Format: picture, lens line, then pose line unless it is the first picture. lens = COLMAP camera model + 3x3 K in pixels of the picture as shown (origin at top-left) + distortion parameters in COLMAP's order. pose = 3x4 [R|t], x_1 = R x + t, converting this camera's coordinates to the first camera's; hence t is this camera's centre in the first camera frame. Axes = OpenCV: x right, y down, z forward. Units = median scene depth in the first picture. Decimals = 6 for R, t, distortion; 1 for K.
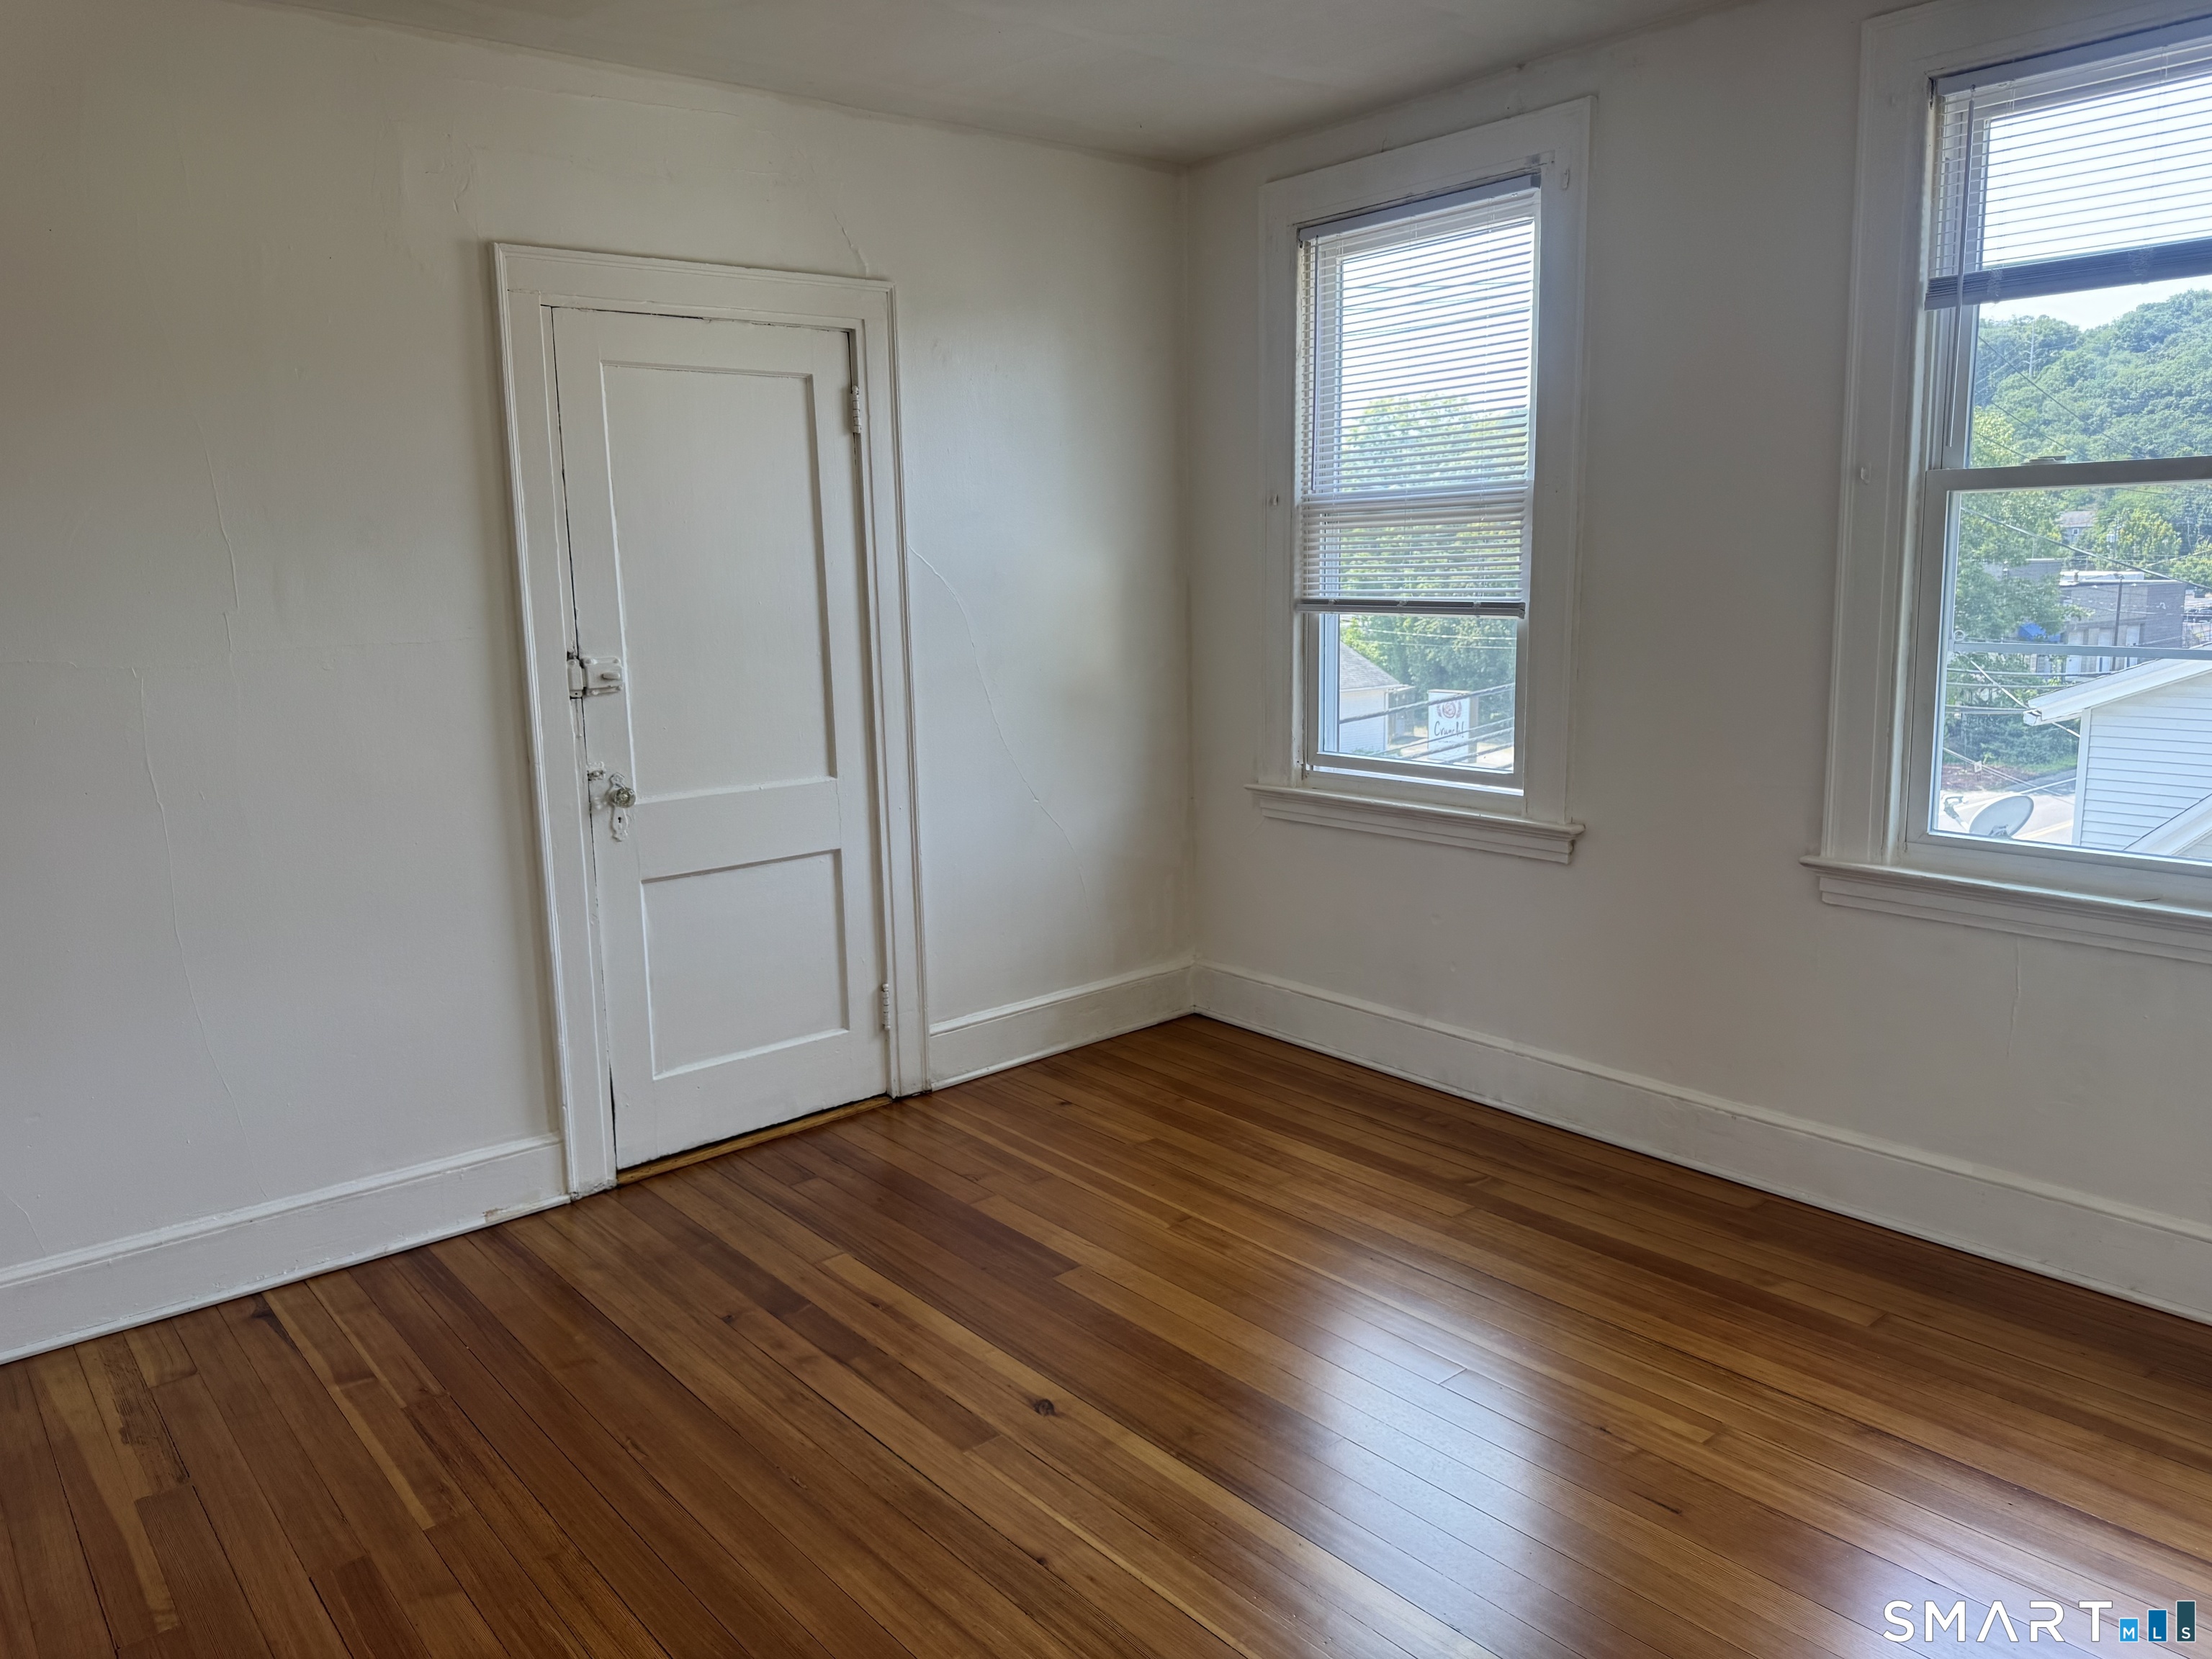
lens RADIAL K [[1579.4, 0, 1124.8], [0, 1579.4, 839.7], [0, 0, 1]] dist [0.088469, -0.047326]
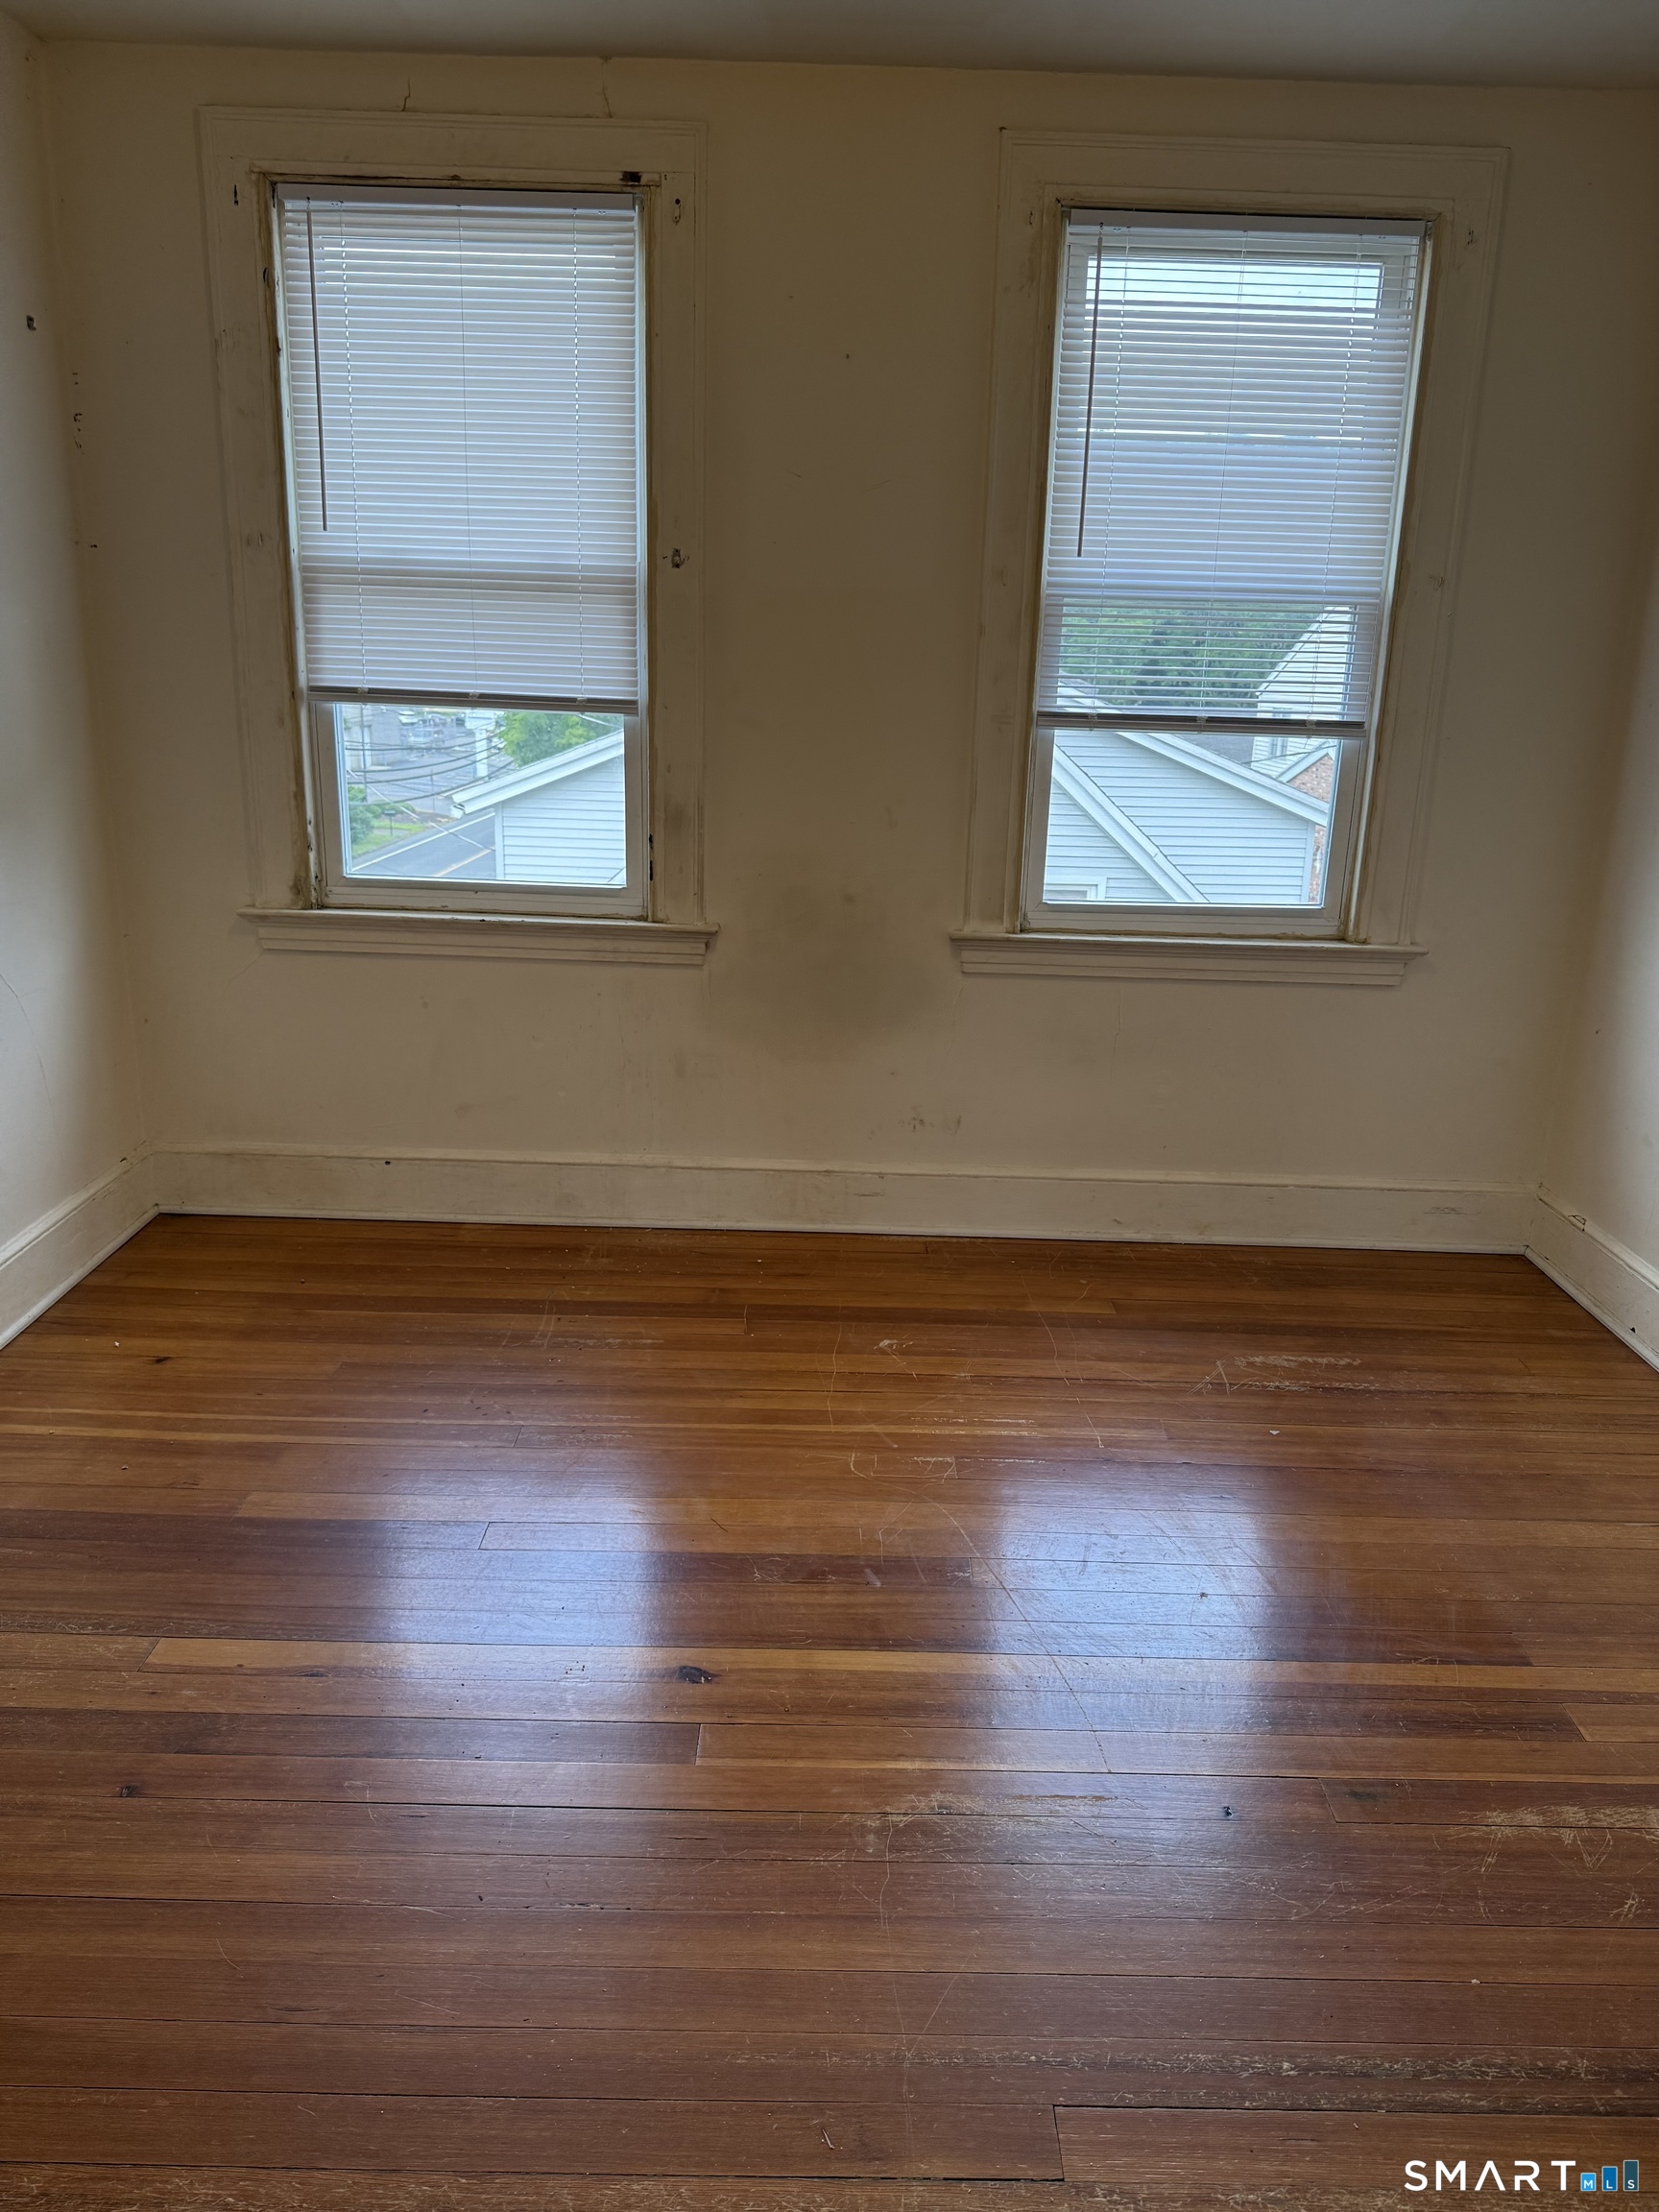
lens RADIAL K [[1541.5, 0, 841.5], [0, 1541.5, 1086.1], [0, 0, 1]] dist [0.056018, -0.077252]
pose [[0.642698, -0.166748, 0.747753, -0.410751], [0.095137, 0.985842, 0.138071, -0.038519], [-0.760190, -0.017600, 0.649463, 0.309177]]
